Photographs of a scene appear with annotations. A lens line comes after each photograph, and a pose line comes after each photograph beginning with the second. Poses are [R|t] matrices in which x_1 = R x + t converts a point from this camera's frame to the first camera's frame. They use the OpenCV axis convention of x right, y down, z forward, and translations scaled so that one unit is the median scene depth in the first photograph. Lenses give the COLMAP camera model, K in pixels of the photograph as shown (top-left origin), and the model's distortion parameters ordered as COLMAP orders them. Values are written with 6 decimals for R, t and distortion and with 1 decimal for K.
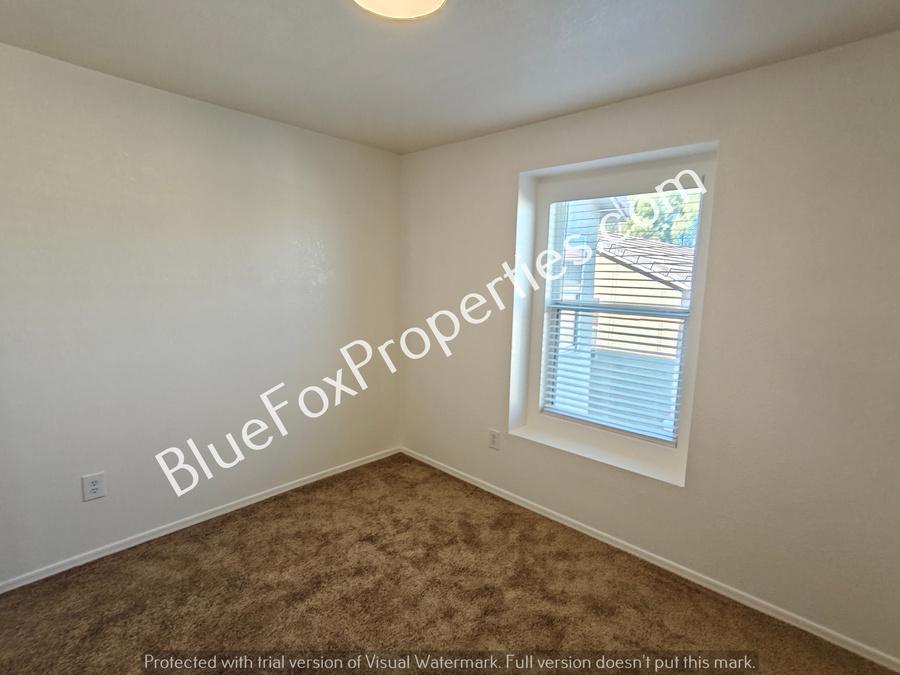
lens RADIAL K [[432.5, 0, 445.4], [0, 432.5, 338.6], [0, 0, 1]] dist [0.001440, 0.000607]
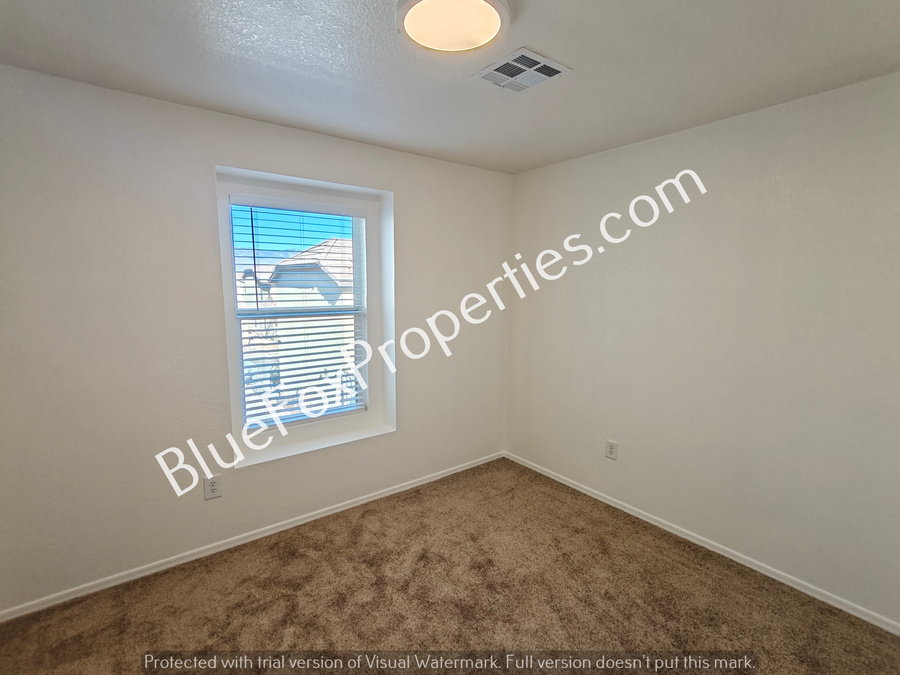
lens RADIAL K [[432.5, 0, 443.6], [0, 432.5, 336.4], [0, 0, 1]] dist [0.001440, 0.000607]
pose [[0.179583, -0.146558, 0.972764, -0.660167], [0.136955, 0.982935, 0.122807, -0.101404], [-0.974163, 0.111171, 0.196590, 0.458376]]
